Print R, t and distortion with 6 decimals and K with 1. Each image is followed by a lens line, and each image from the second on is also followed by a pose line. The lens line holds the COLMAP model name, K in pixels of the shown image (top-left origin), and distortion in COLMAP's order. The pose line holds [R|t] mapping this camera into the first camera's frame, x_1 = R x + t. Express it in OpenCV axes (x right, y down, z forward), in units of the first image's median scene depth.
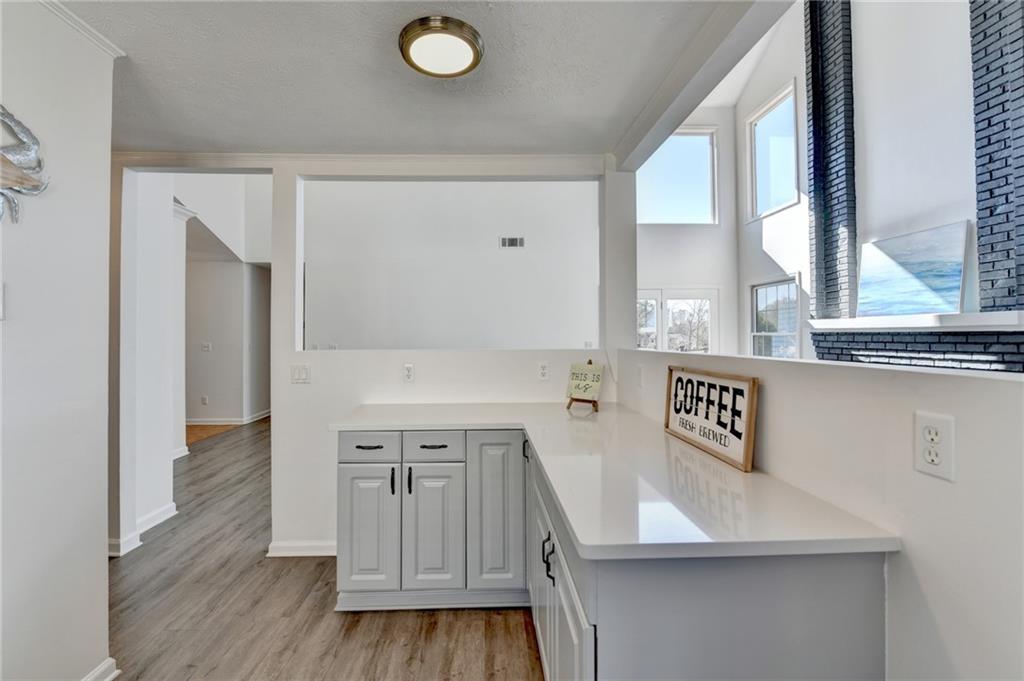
lens RADIAL K [[443.1, 0, 513.0], [0, 443.1, 341.3], [0, 0, 1]] dist [-0.013289, -0.001344]
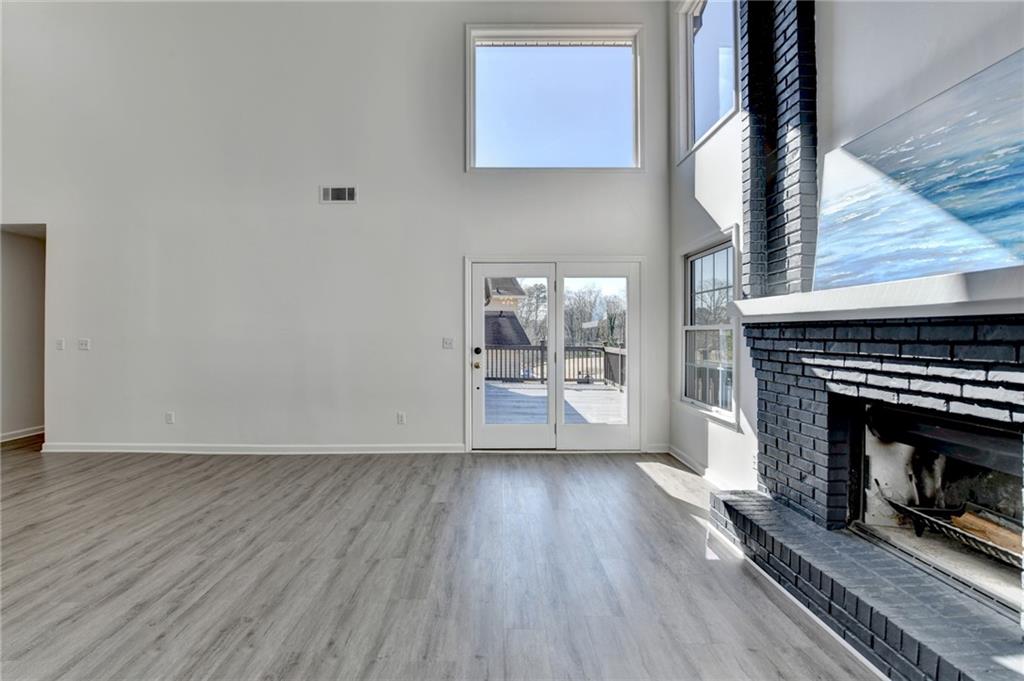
lens RADIAL K [[443.1, 0, 510.0], [0, 443.1, 339.9], [0, 0, 1]] dist [-0.013289, -0.001344]
pose [[0.998726, 0.010688, -0.049311, 0.446028], [-0.010476, 0.999935, 0.004555, 0.002592], [0.049357, -0.004033, 0.998773, 0.454300]]
